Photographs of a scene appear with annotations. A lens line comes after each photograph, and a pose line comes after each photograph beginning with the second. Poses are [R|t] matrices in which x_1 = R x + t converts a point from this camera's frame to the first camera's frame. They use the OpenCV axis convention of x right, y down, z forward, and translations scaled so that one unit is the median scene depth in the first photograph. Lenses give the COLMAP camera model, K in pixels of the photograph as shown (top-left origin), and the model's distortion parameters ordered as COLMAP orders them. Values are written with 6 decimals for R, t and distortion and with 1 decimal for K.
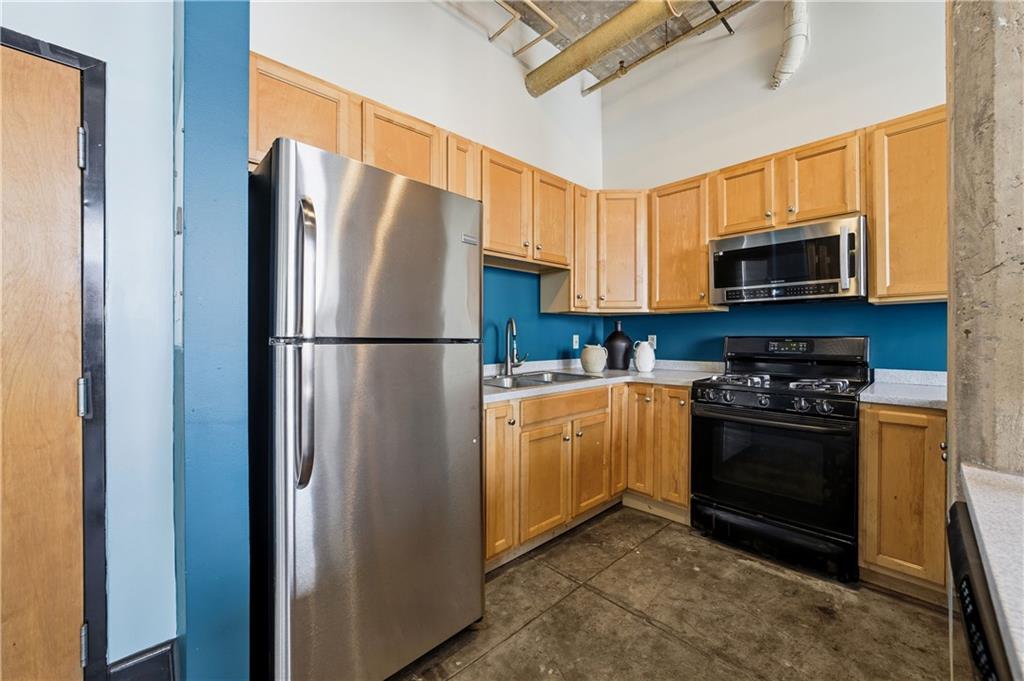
lens RADIAL K [[394.1, 0, 515.3], [0, 394.1, 336.4], [0, 0, 1]] dist [-0.019154, 0.005766]
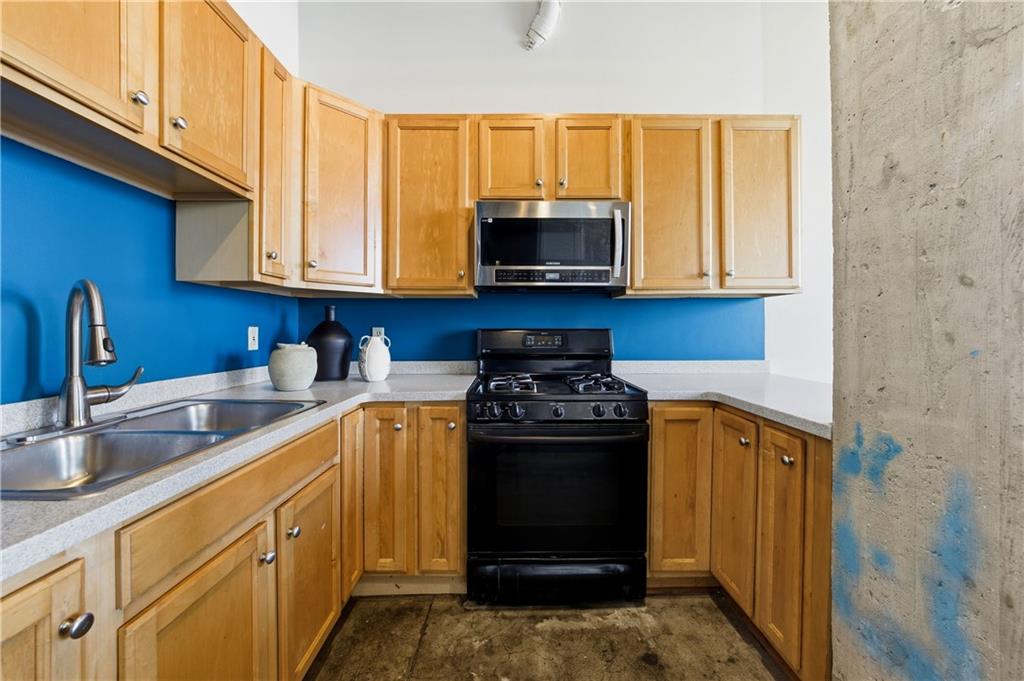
lens RADIAL K [[381.4, 0, 509.4], [0, 381.4, 333.1], [0, 0, 1]] dist [-0.018128, 0.000481]
pose [[0.686192, -0.004337, 0.727407, 0.009598], [-0.000327, 0.999980, 0.006270, 0.003362], [-0.727420, -0.004540, 0.686177, 0.443700]]
